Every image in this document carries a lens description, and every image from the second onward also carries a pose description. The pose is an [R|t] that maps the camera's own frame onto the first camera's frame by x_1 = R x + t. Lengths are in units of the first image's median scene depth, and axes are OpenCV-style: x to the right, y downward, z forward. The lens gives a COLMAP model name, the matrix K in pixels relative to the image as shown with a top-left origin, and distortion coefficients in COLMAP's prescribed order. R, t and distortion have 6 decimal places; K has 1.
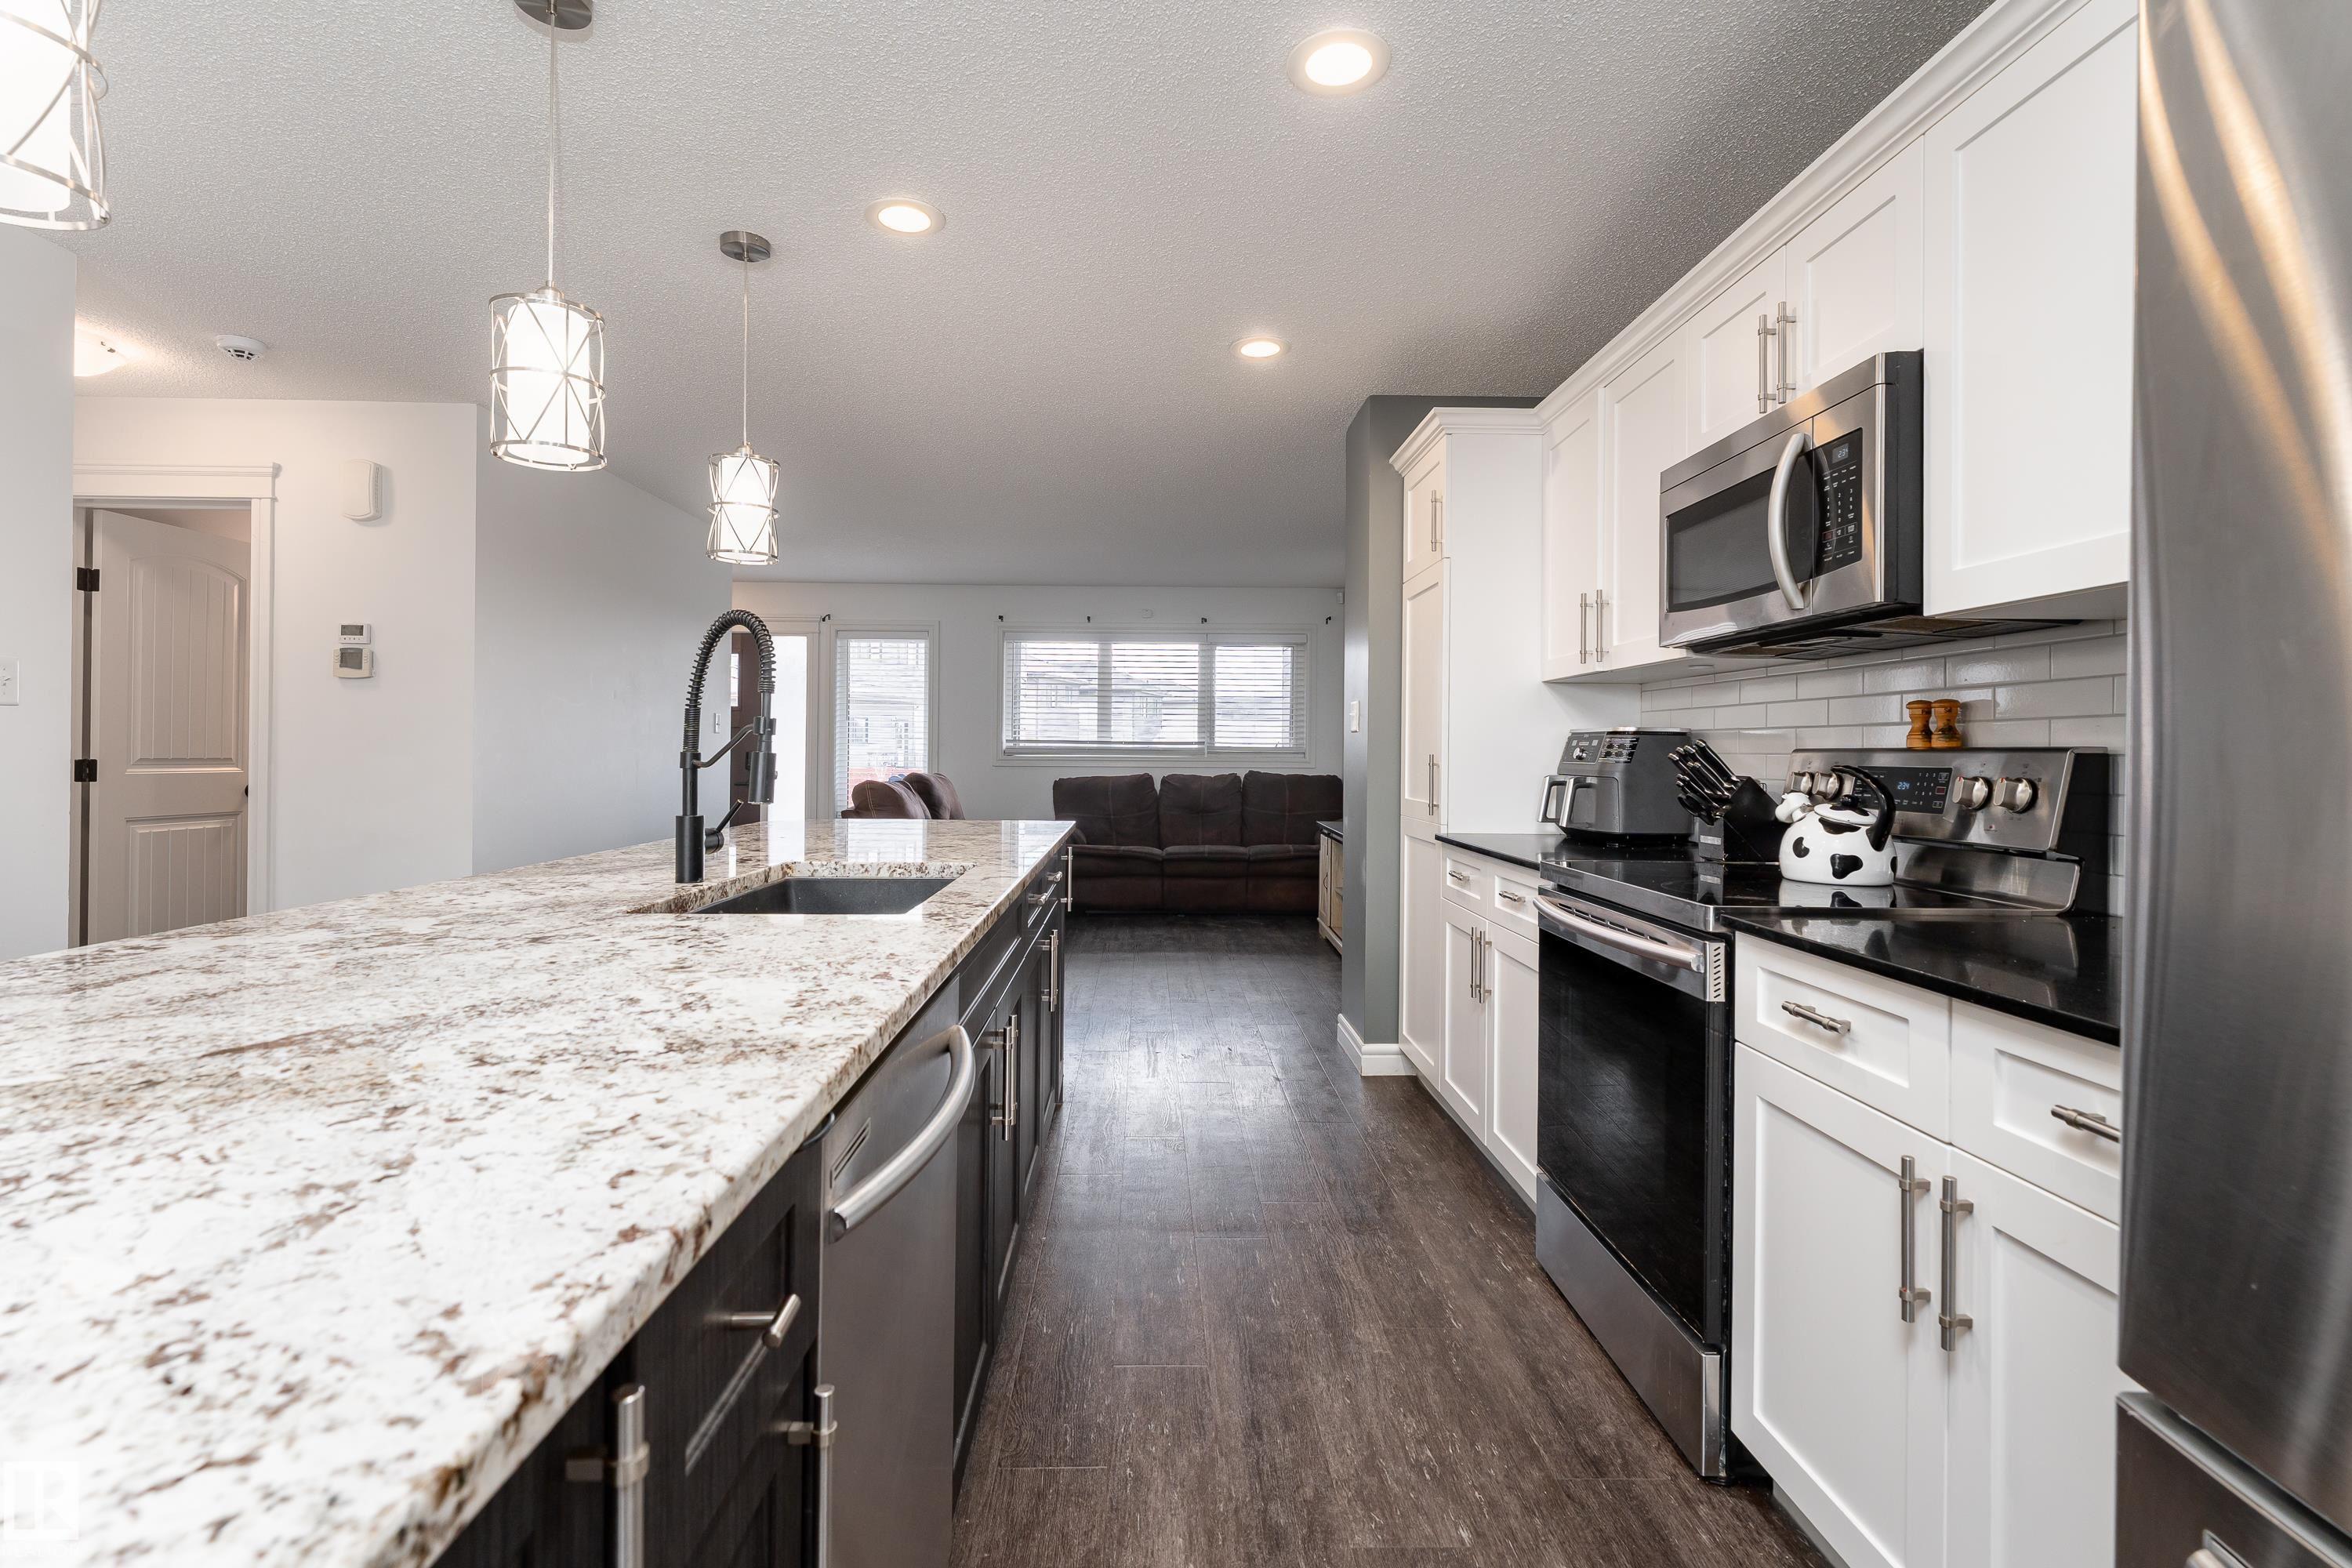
lens RADIAL K [[1090.2, 0, 1180.5], [0, 1090.2, 752.4], [0, 0, 1]] dist [0.001495, 0.000131]
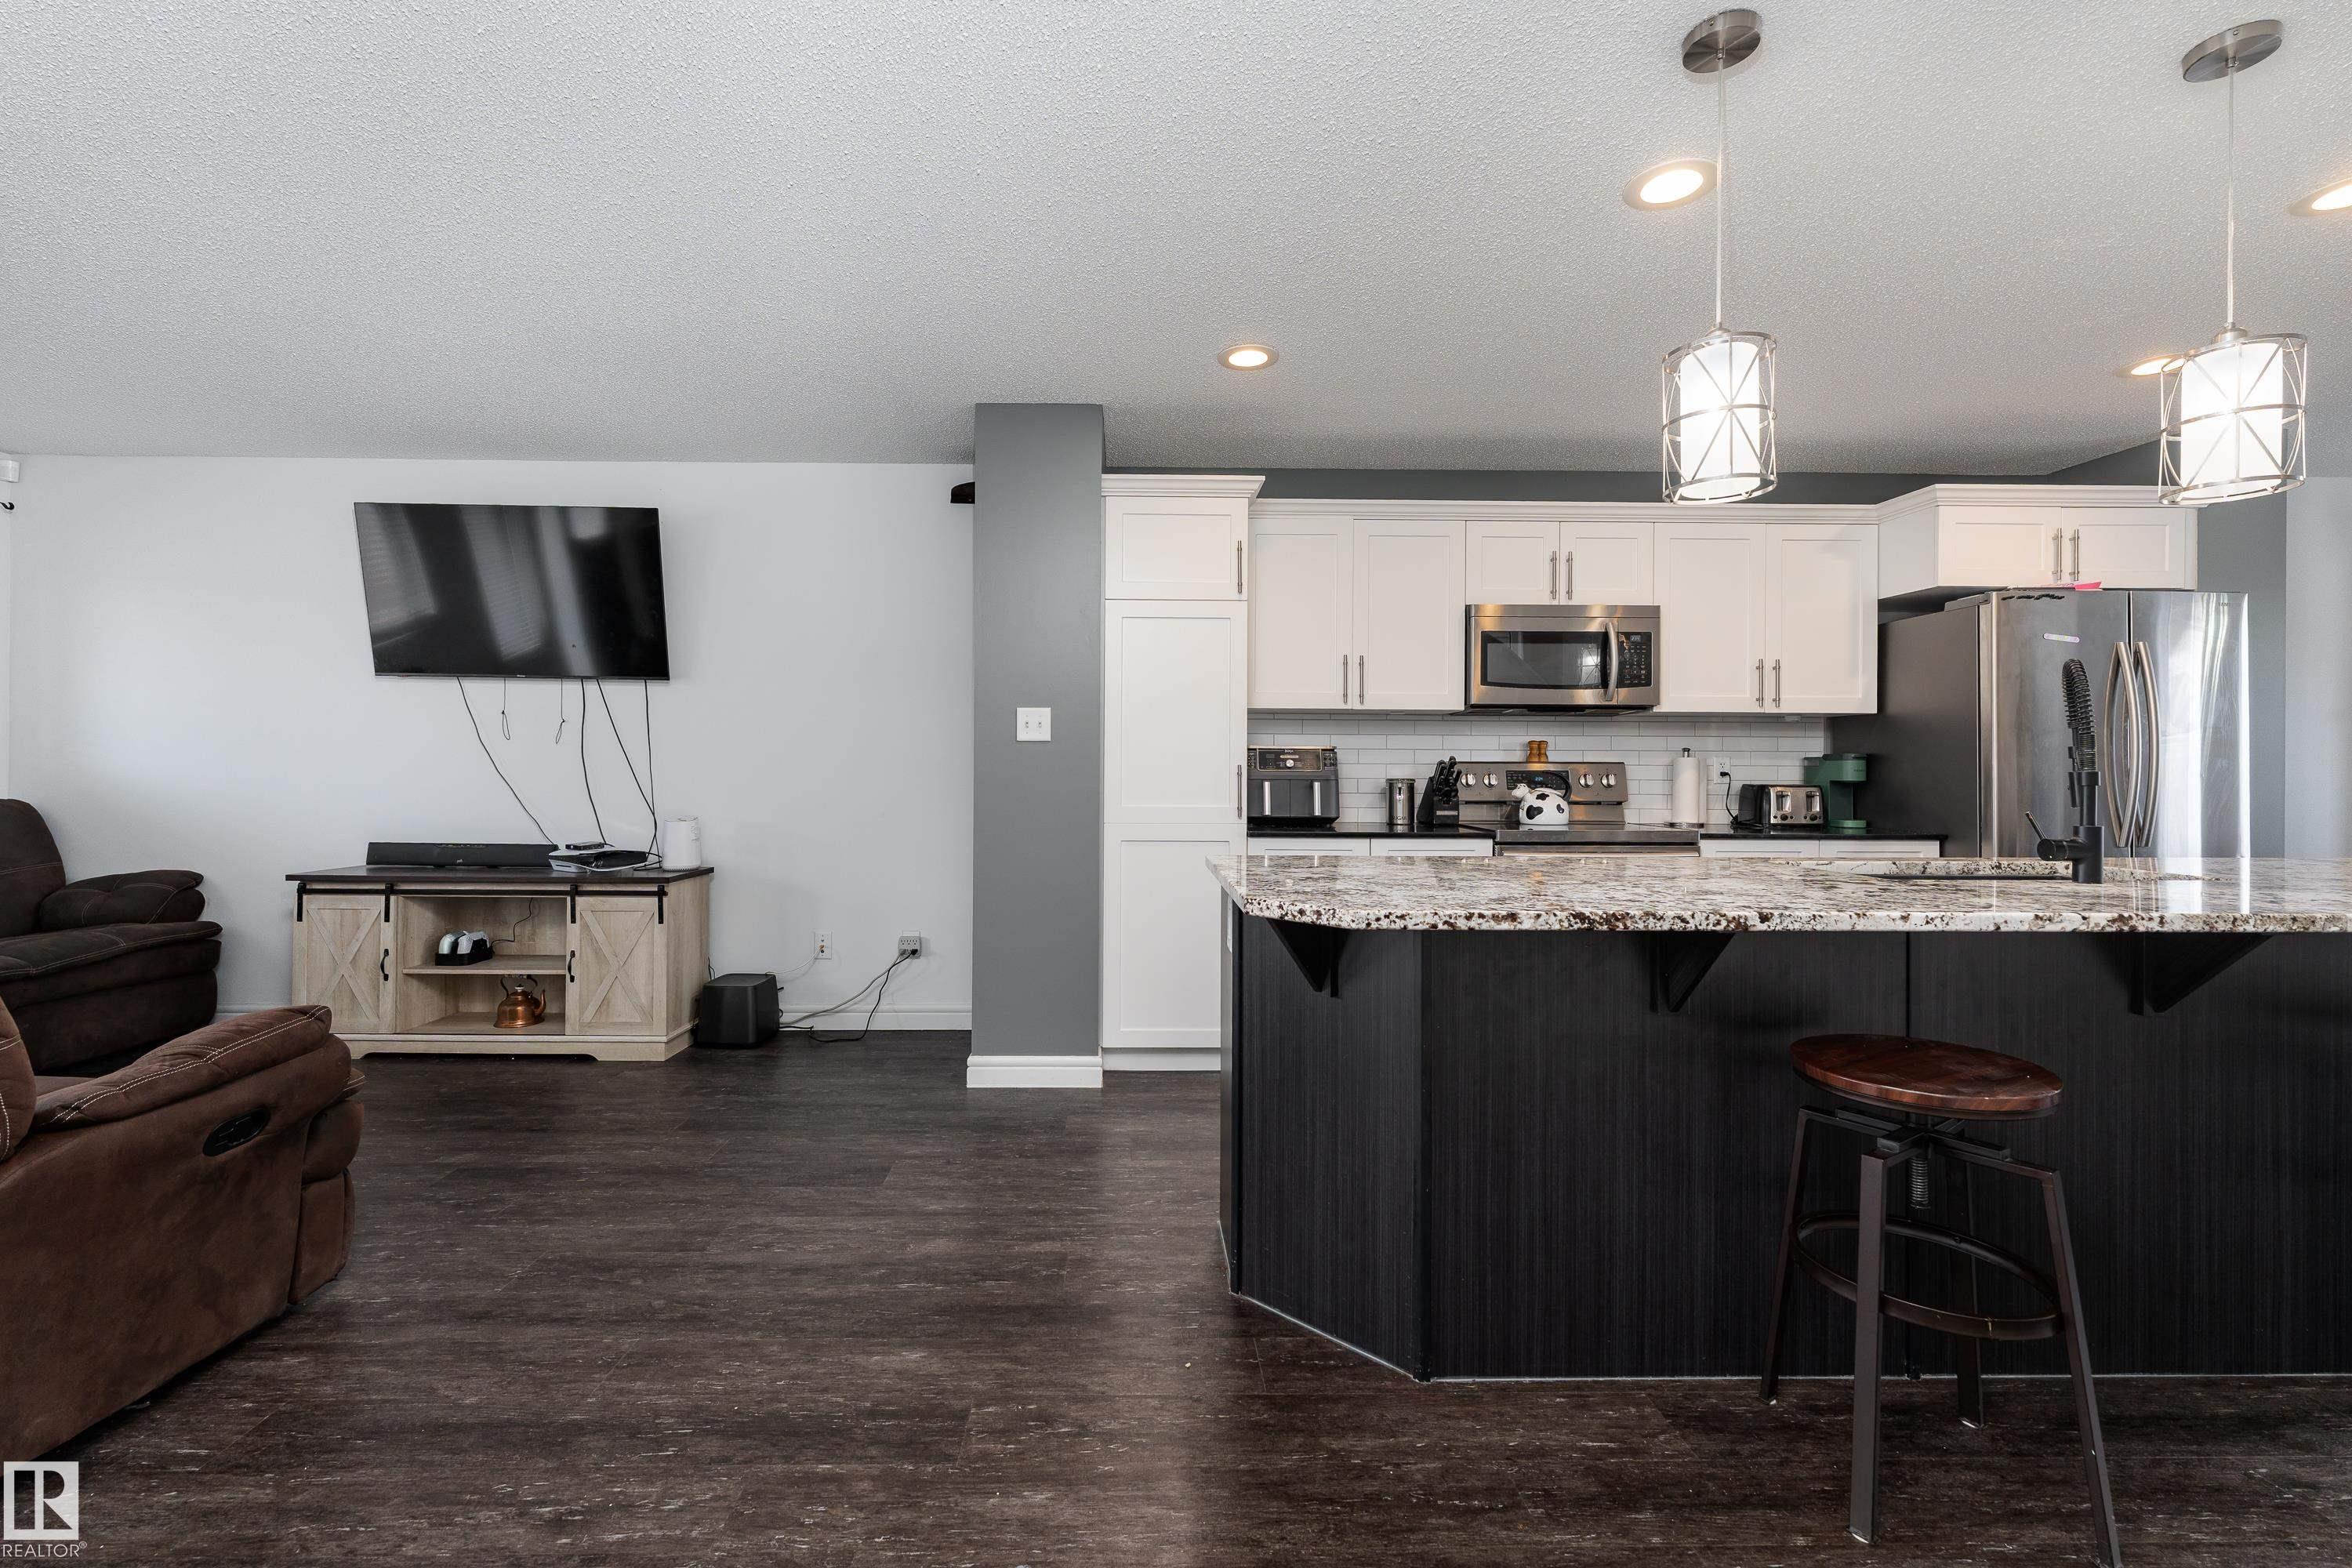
lens RADIAL K [[985.4, 0, 1134.2], [0, 985.4, 764.7], [0, 0, 1]] dist [0.000809, 0.000296]
pose [[0.020807, -0.009574, 0.999738, -0.514167], [-0.004885, 0.999941, 0.009677, -0.004915], [-0.999772, -0.005085, 0.020759, 0.671518]]
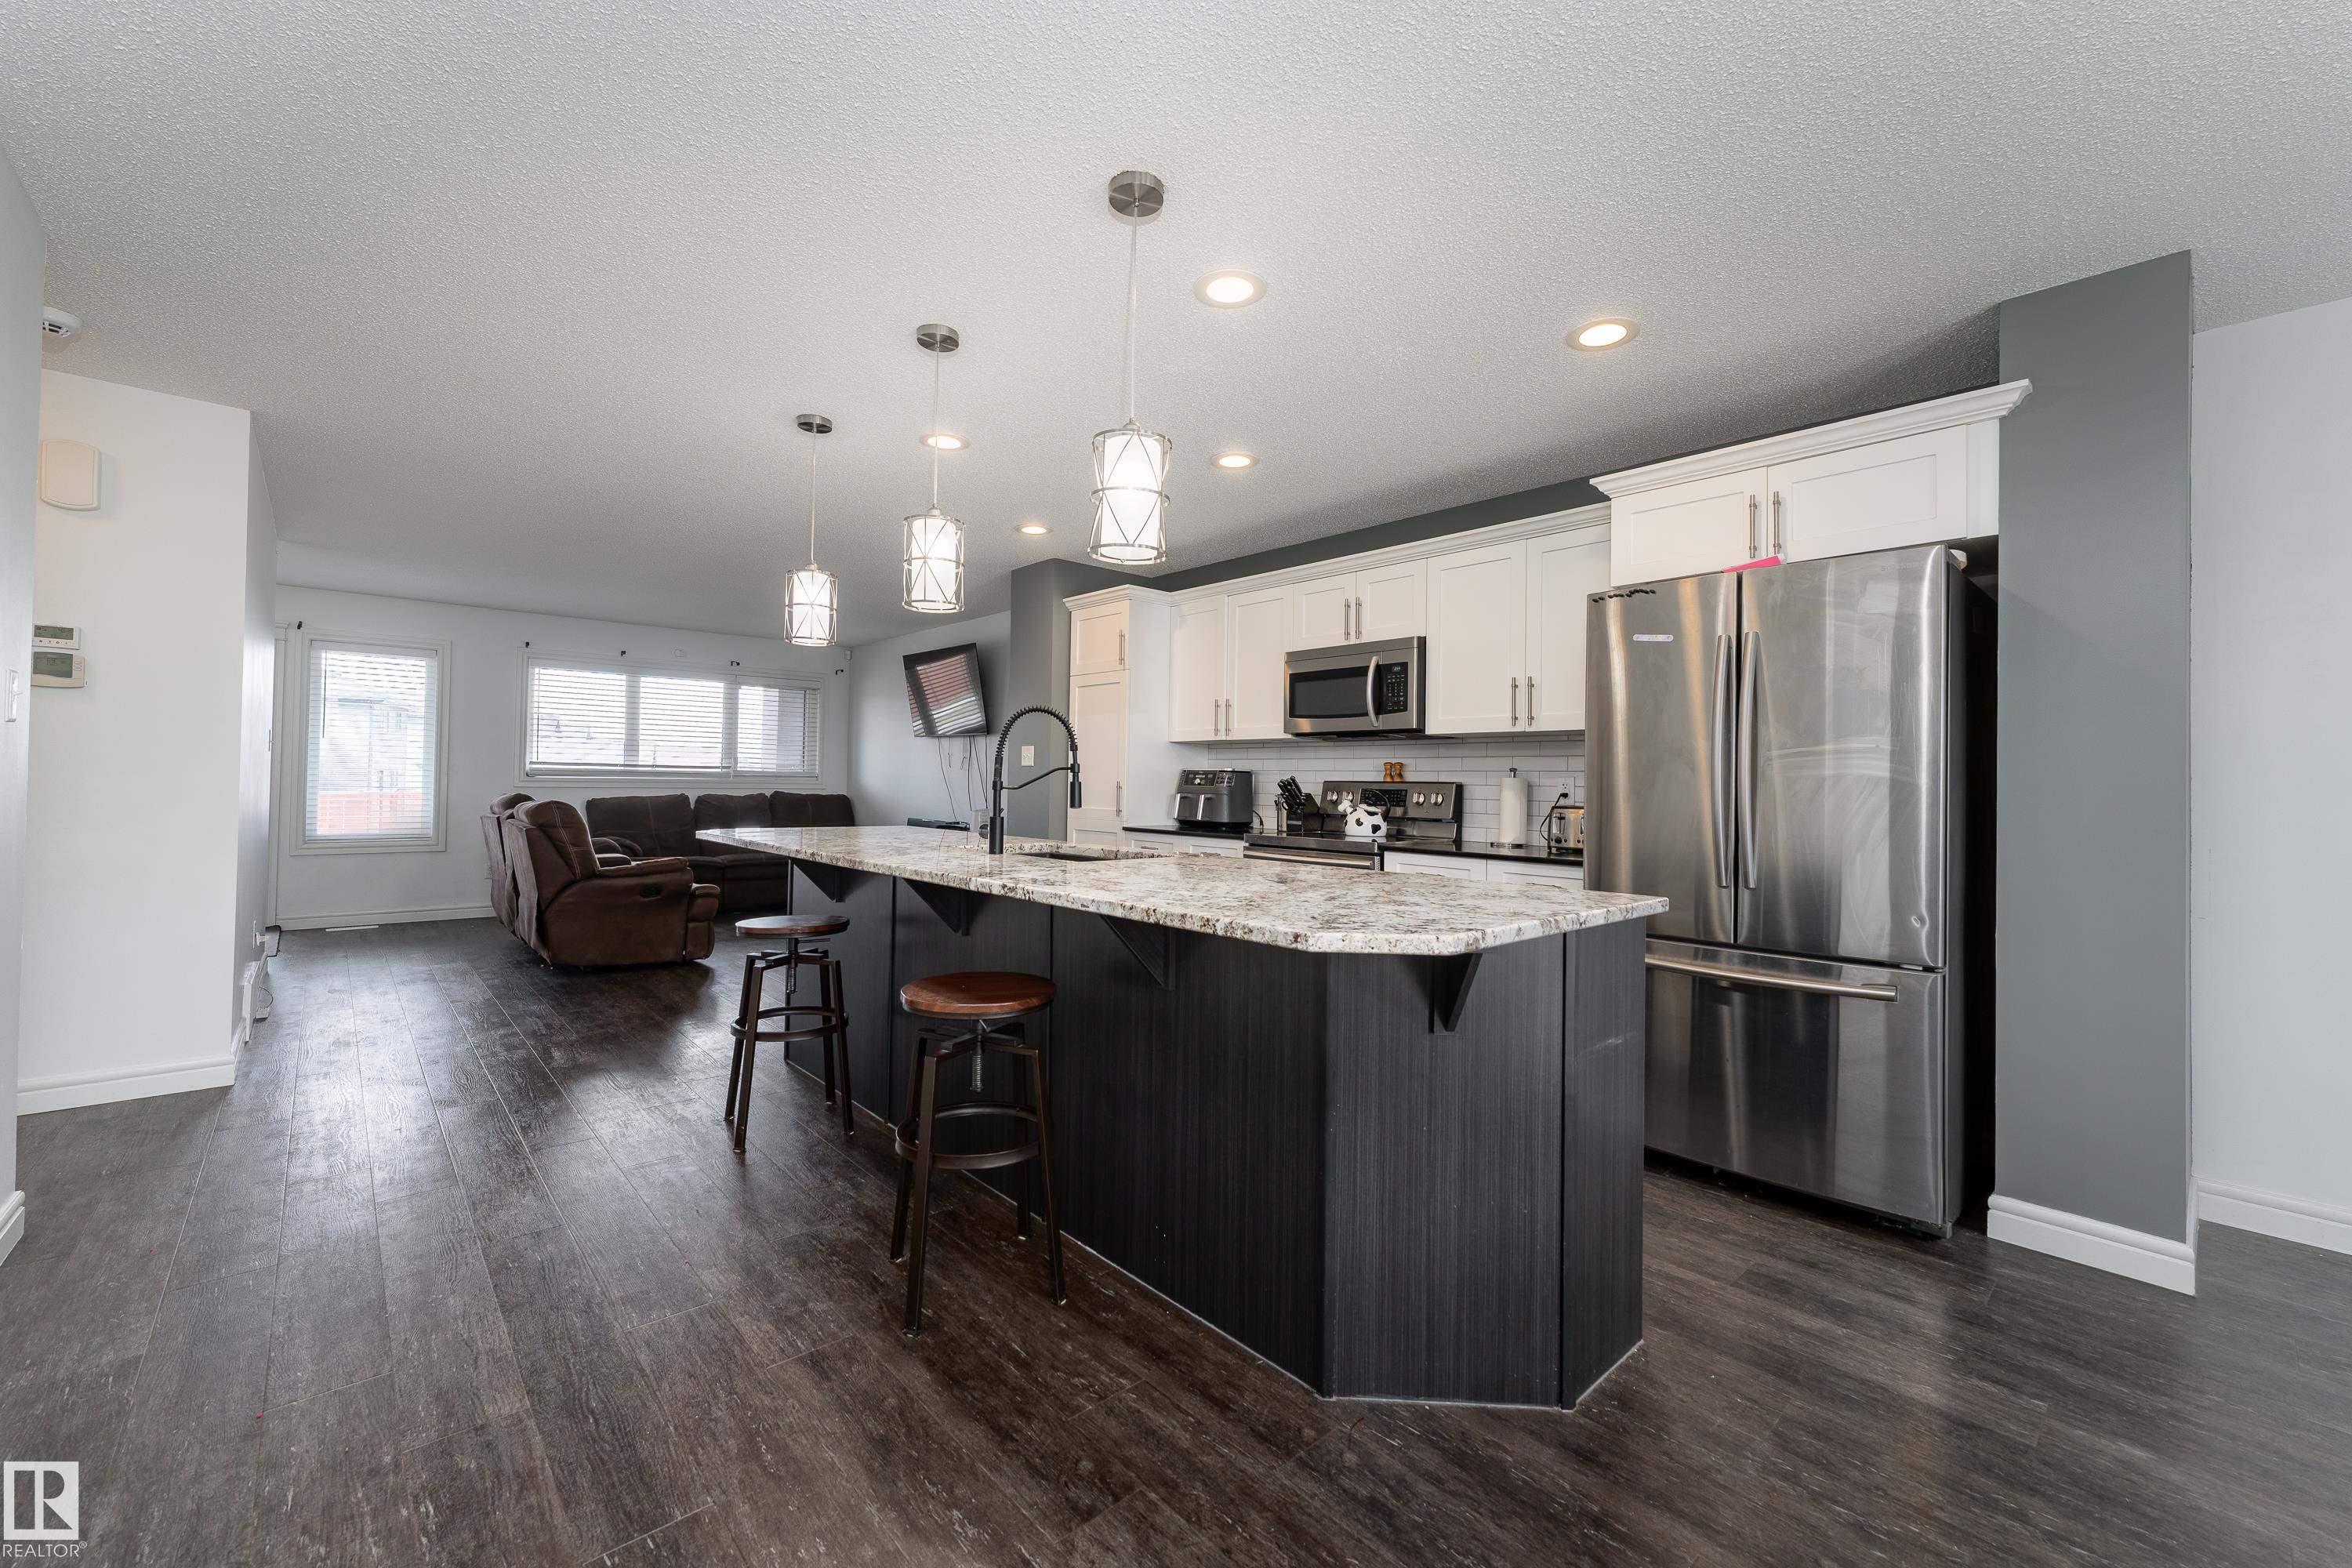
lens RADIAL K [[933.0, 0, 1176.0], [0, 933.0, 784.0], [0, 0, 1]] dist [-0.000384, 0.000001]
pose [[0.763003, 0.004030, 0.646383, -0.407102], [-0.009760, 0.999938, 0.005286, -0.001776], [-0.646322, -0.010342, 0.762995, -0.120059]]
